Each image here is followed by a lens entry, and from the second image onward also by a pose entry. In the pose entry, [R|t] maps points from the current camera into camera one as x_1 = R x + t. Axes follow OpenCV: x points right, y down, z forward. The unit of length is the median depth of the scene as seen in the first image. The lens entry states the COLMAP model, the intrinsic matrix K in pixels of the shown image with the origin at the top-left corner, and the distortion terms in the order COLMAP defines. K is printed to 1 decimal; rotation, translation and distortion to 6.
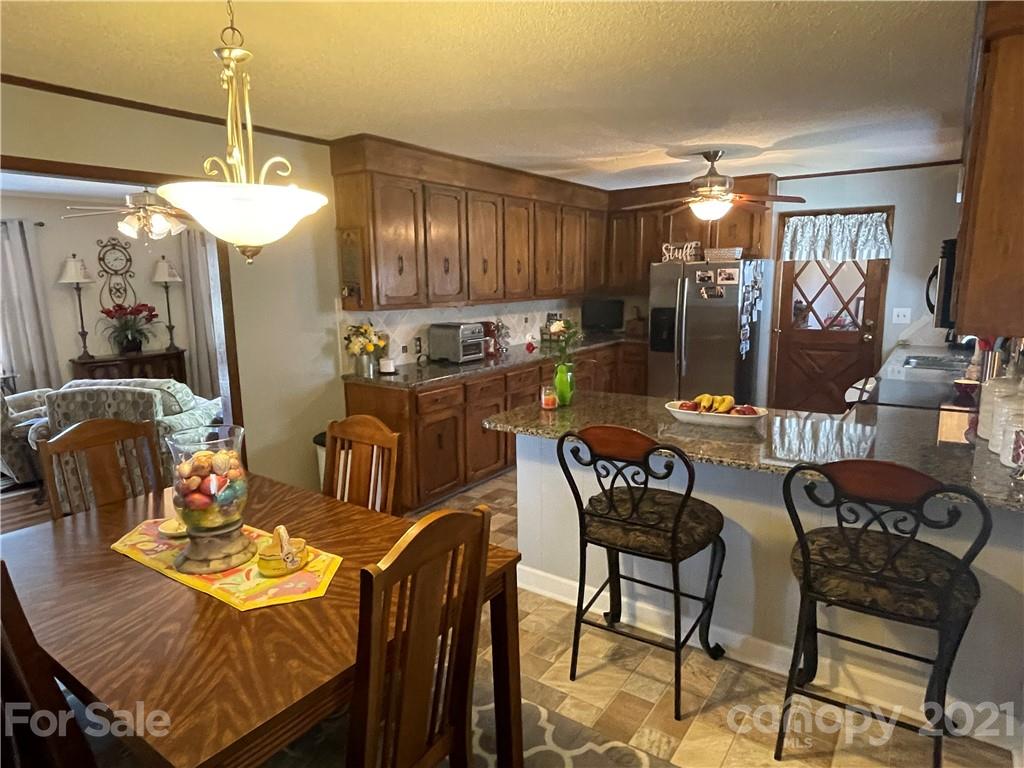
lens RADIAL K [[612.6, 0, 491.8], [0, 612.6, 376.5], [0, 0, 1]] dist [0.004754, 0.002718]
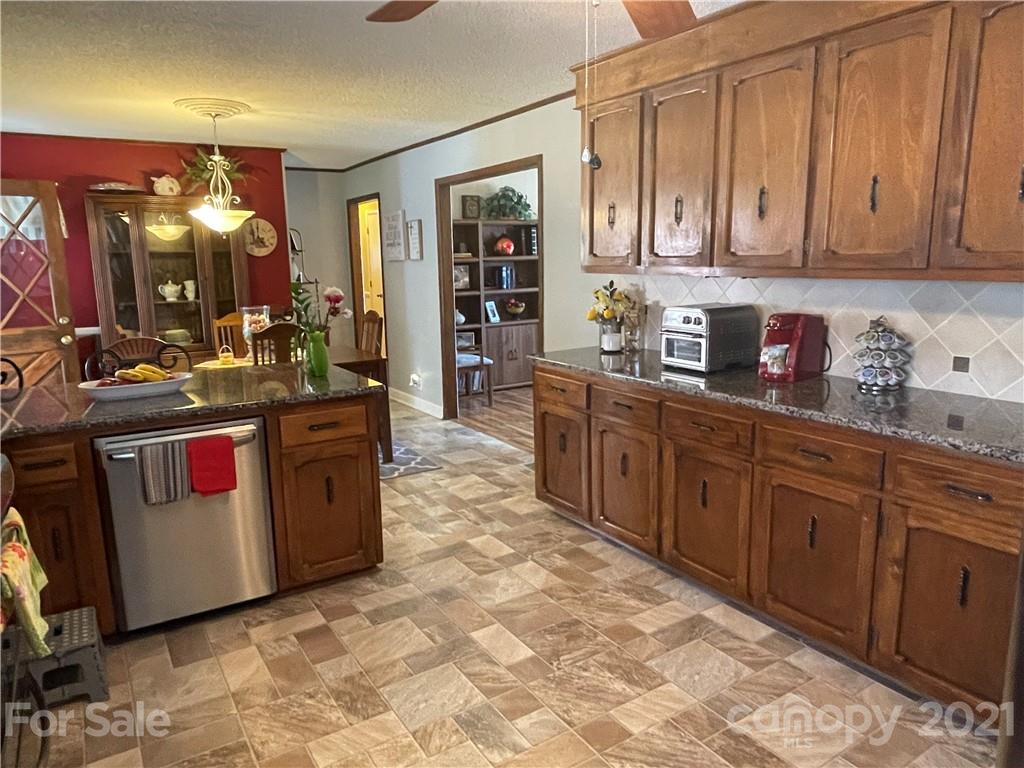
lens RADIAL K [[685.2, 0, 510.3], [0, 685.2, 383.7], [0, 0, 1]] dist [0.005411, -0.001561]
pose [[-0.363365, 0.192861, -0.911466, 0.566141], [-0.127334, 0.958877, 0.253656, -0.140824], [0.922904, 0.208230, -0.323864, 0.941931]]
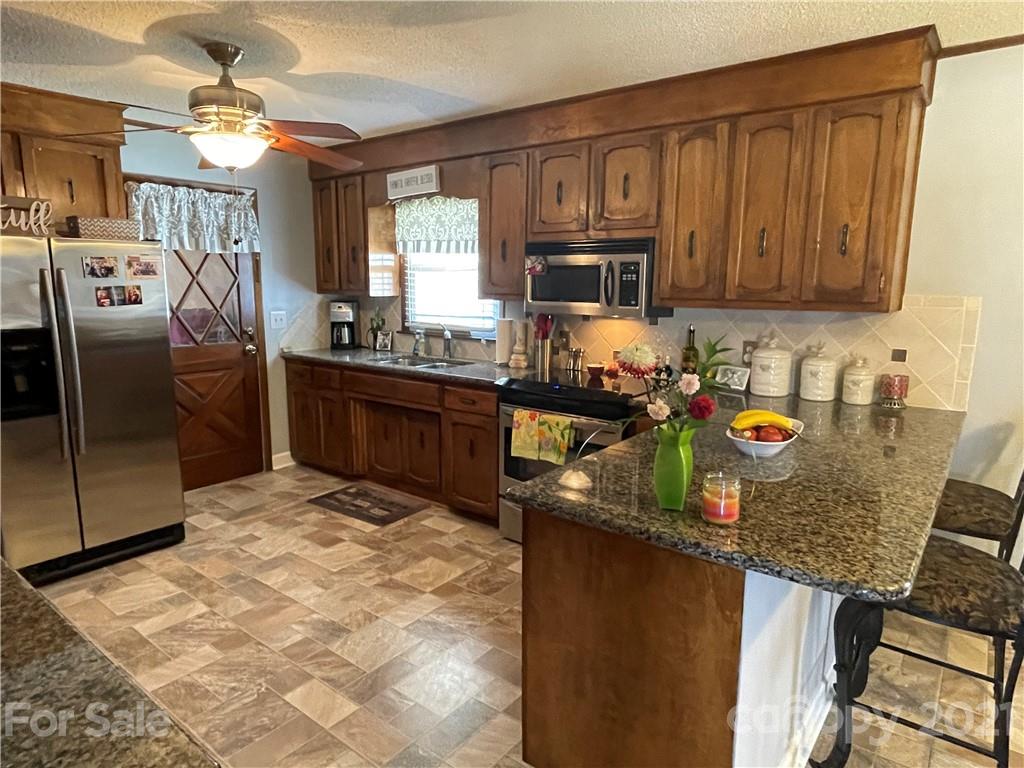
lens RADIAL K [[628.4, 0, 505.5], [0, 628.4, 388.4], [0, 0, 1]] dist [0.000318, 0.001474]
pose [[0.040071, -0.156664, 0.986839, -0.214246], [0.163547, 0.975341, 0.148197, -0.082975], [-0.985721, 0.155456, 0.064705, 0.636747]]
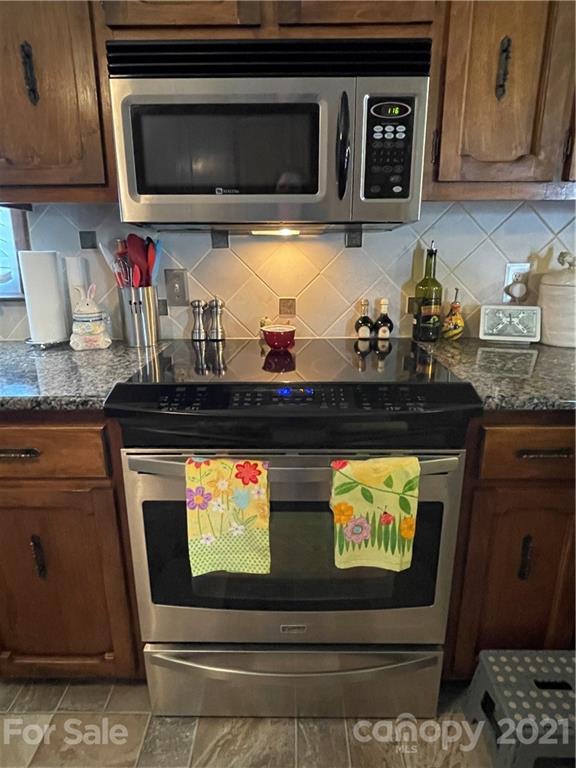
lens RADIAL K [[471.3, 0, 287.6], [0, 471.3, 382.8], [0, 0, 1]] dist [0.000318, 0.001474]
pose [[-0.590209, -0.205951, 0.780537, 0.239491], [0.150340, 0.921948, 0.356944, -0.057093], [-0.793128, 0.328017, -0.513180, 0.724546]]
